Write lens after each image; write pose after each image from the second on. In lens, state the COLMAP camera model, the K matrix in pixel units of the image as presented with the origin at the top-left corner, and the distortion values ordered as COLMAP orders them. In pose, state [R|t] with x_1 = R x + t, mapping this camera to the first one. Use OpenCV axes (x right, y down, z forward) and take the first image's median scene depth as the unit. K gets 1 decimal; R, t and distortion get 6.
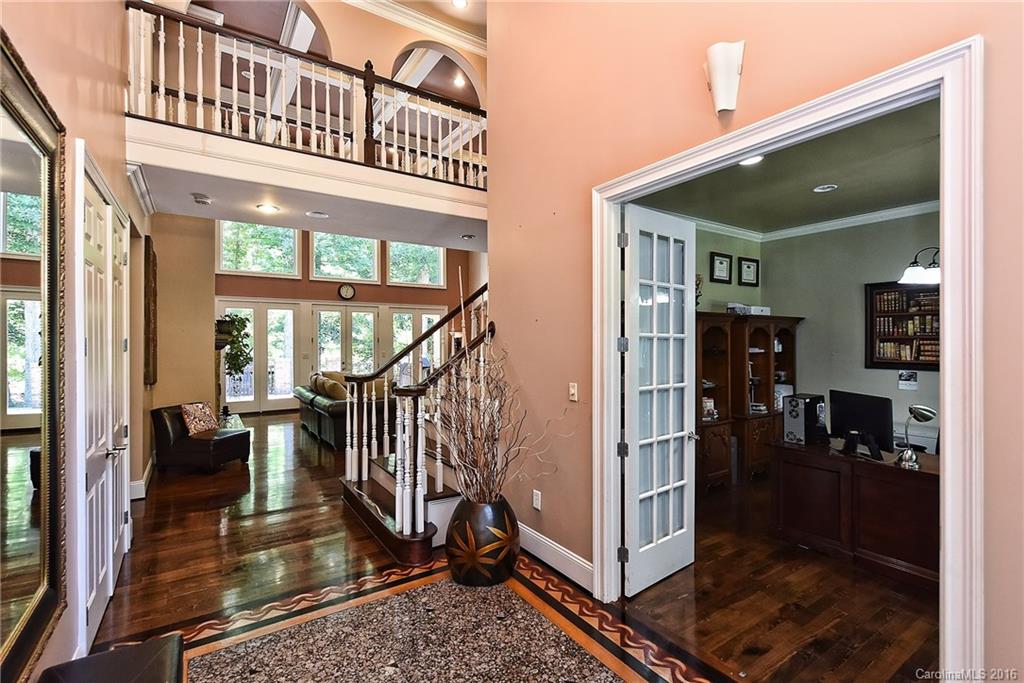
lens RADIAL K [[466.1, 0, 503.8], [0, 466.1, 336.0], [0, 0, 1]] dist [-0.000742, -0.000356]
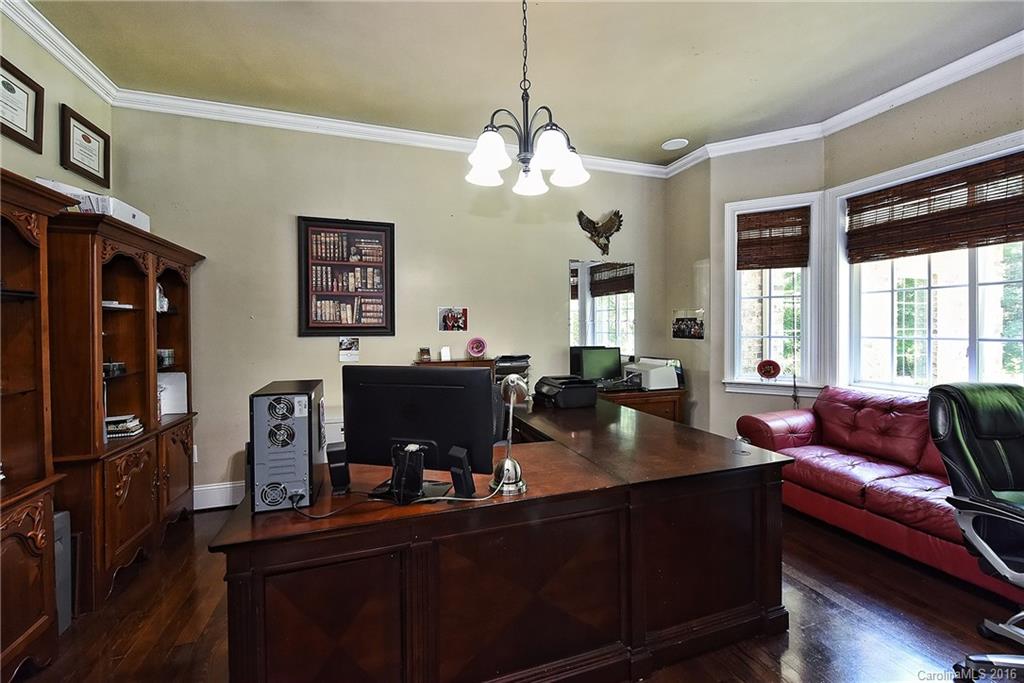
lens RADIAL K [[415.8, 0, 509.1], [0, 415.8, 336.5], [0, 0, 1]] dist [-0.007168, -0.000685]
pose [[0.241326, -0.017425, 0.970288, 0.250756], [-0.002510, 0.999824, 0.018580, 0.057943], [-0.970441, -0.006919, 0.241240, 0.552975]]
